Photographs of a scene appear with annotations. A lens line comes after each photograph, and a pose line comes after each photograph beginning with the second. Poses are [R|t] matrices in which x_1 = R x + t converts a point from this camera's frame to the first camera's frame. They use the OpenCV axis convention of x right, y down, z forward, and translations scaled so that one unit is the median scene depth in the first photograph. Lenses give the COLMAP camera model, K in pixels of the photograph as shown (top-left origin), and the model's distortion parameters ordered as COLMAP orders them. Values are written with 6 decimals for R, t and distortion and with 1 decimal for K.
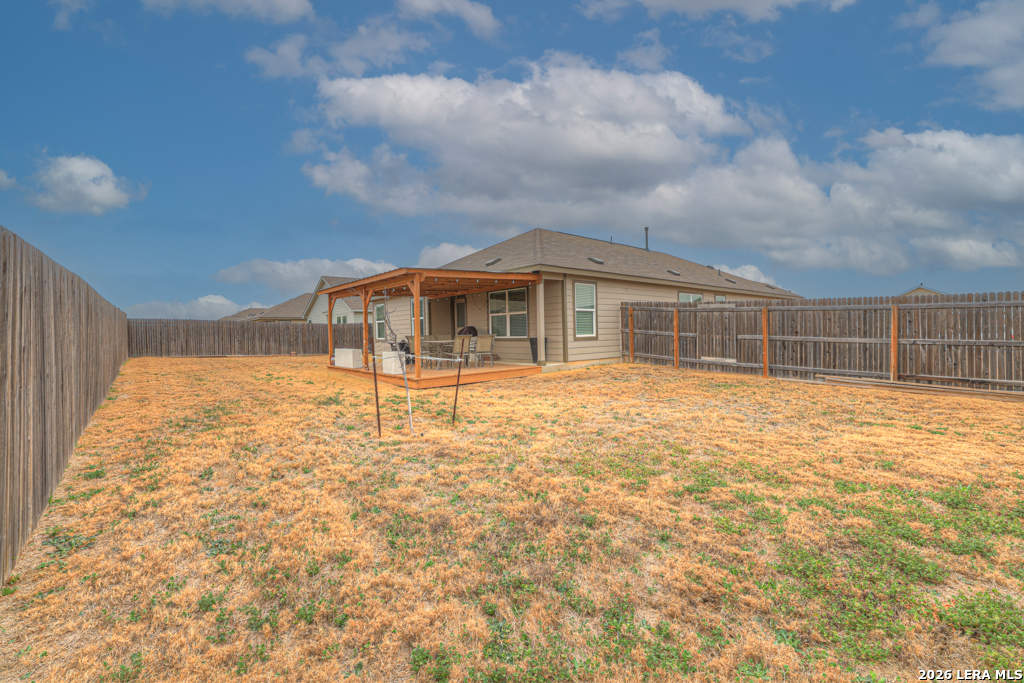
lens RADIAL K [[442.1, 0, 510.7], [0, 442.1, 332.0], [0, 0, 1]] dist [-0.015766, 0.000040]
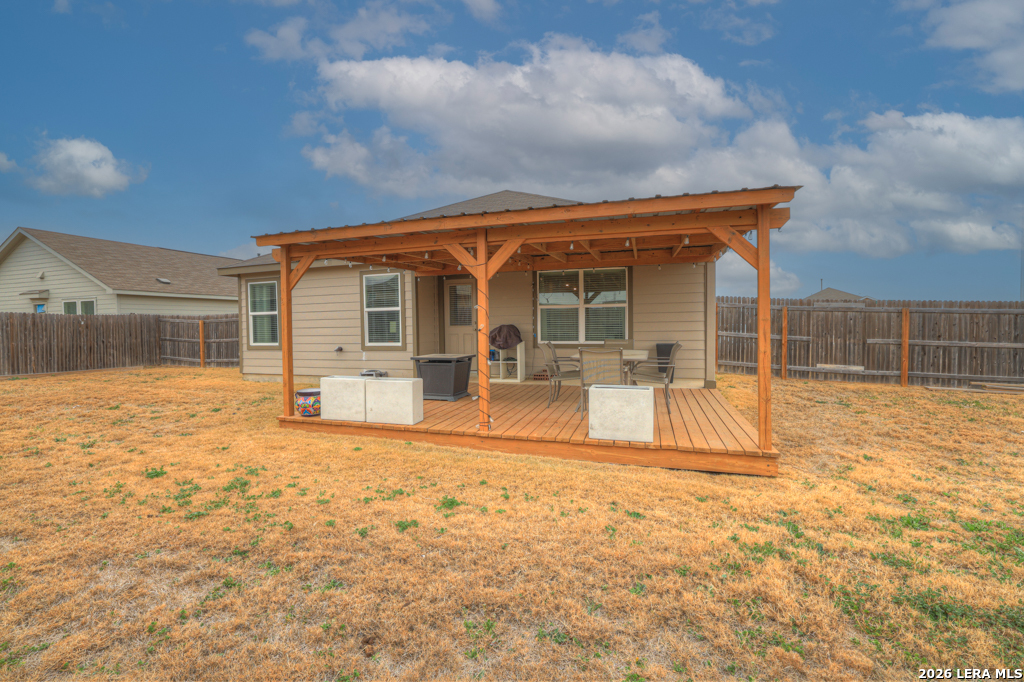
lens RADIAL K [[442.1, 0, 510.7], [0, 442.1, 331.5], [0, 0, 1]] dist [-0.015766, 0.000040]
pose [[0.849407, 0.001159, 0.527737, -0.580460], [-0.005464, 0.999963, 0.006599, -0.010265], [-0.527710, -0.008489, 0.849382, 0.669946]]
